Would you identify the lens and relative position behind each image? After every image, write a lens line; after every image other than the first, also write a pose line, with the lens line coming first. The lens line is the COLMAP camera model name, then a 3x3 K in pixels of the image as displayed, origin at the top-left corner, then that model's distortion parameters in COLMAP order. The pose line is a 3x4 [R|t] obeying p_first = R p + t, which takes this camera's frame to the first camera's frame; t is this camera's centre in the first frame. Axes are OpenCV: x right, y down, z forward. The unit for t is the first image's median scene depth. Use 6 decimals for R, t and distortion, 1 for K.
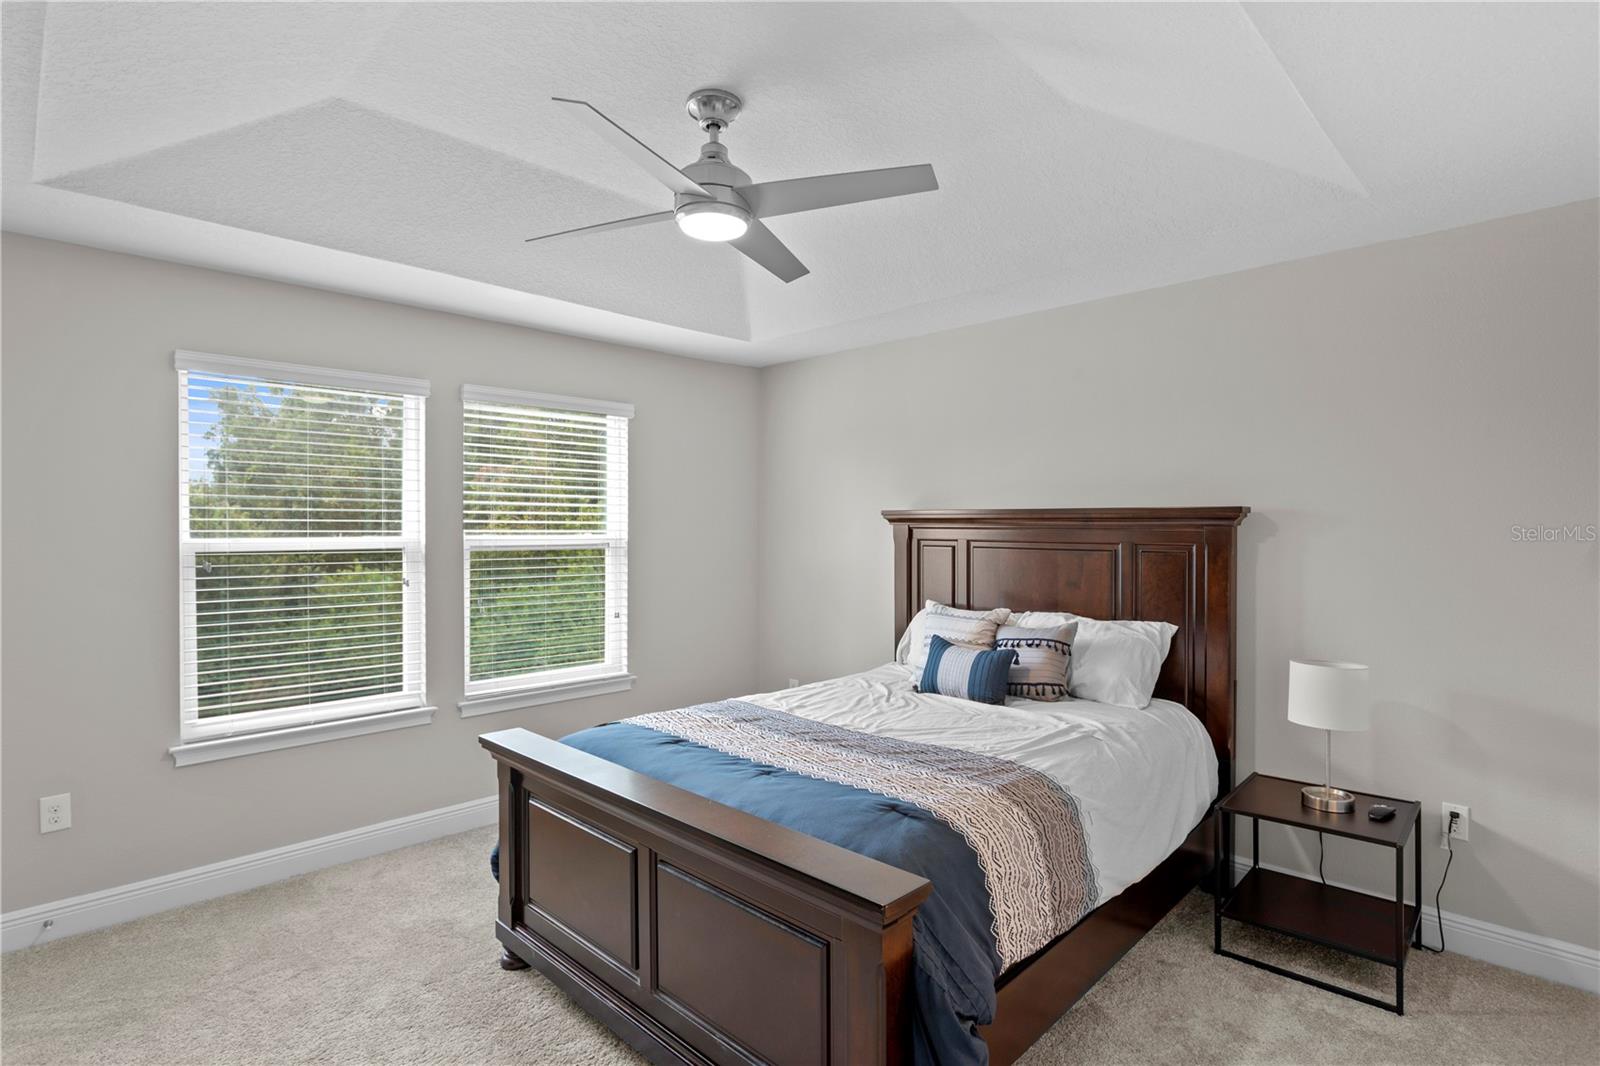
lens RADIAL K [[793.8, 0, 802.9], [0, 793.8, 529.5], [0, 0, 1]] dist [-0.006885, 0.000892]
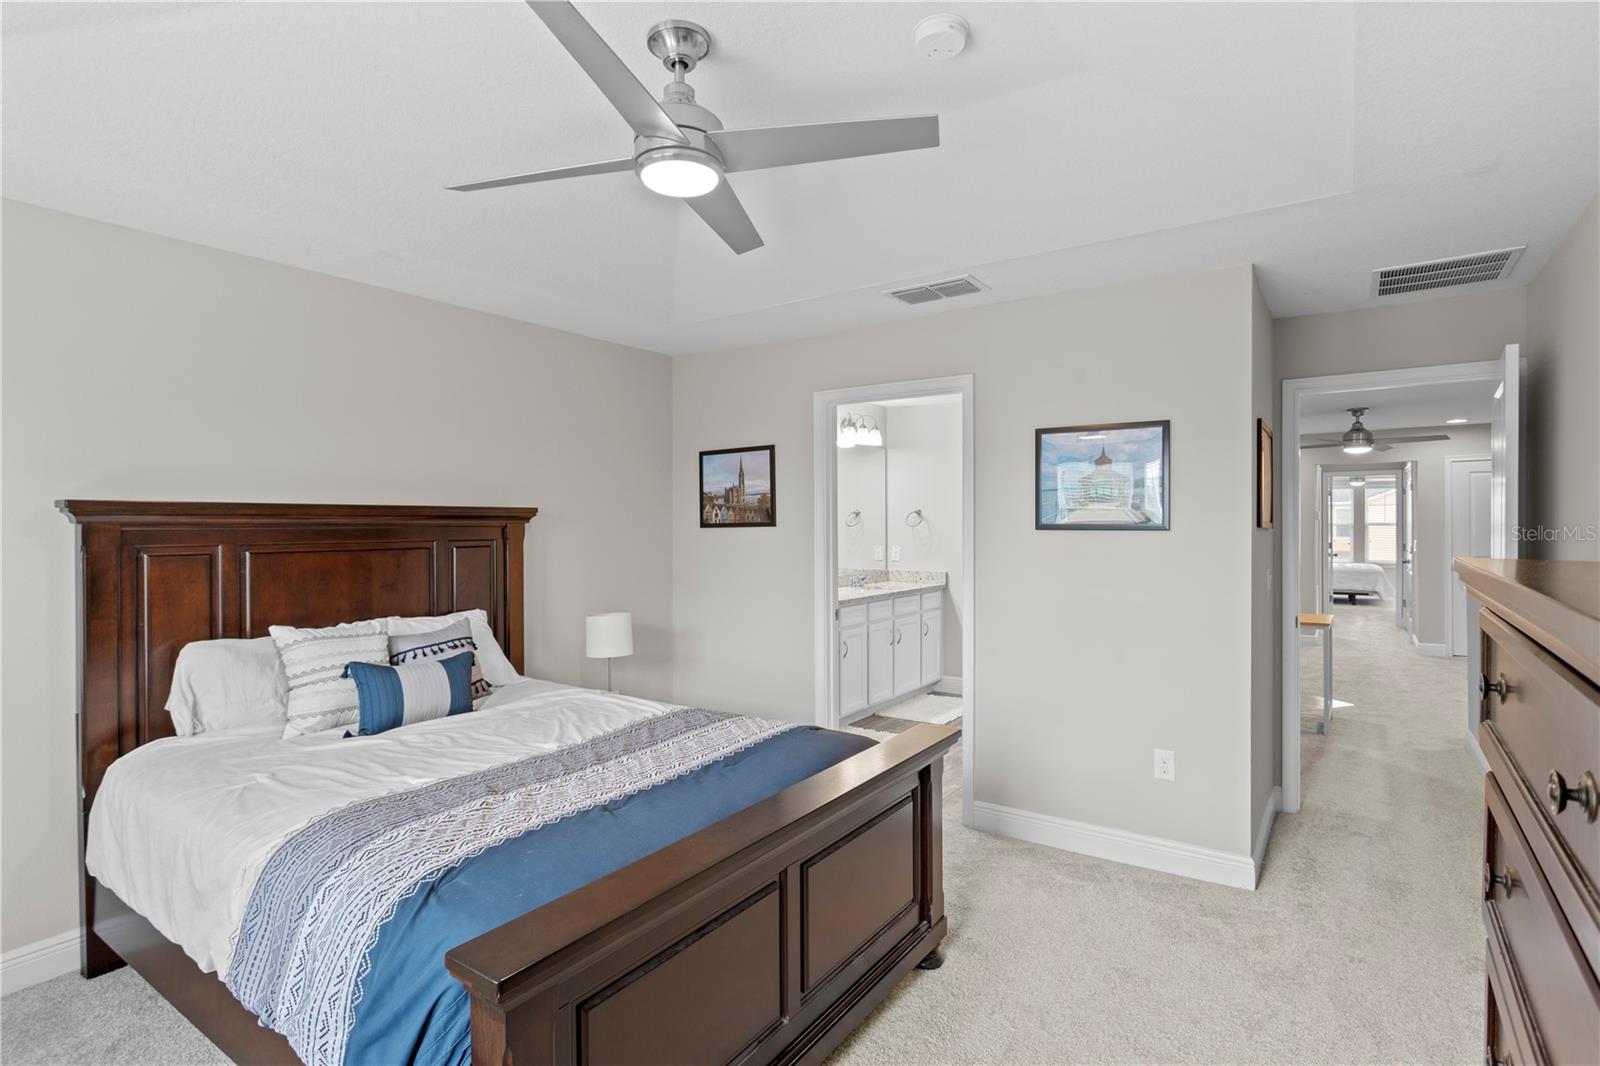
lens RADIAL K [[793.8, 0, 802.9], [0, 793.8, 529.5], [0, 0, 1]] dist [-0.006885, 0.000892]
pose [[-0.152741, -0.006445, 0.988245, -0.763147], [0.008544, 0.999933, 0.007842, -0.000321], [-0.988229, 0.009641, -0.152676, 0.767960]]
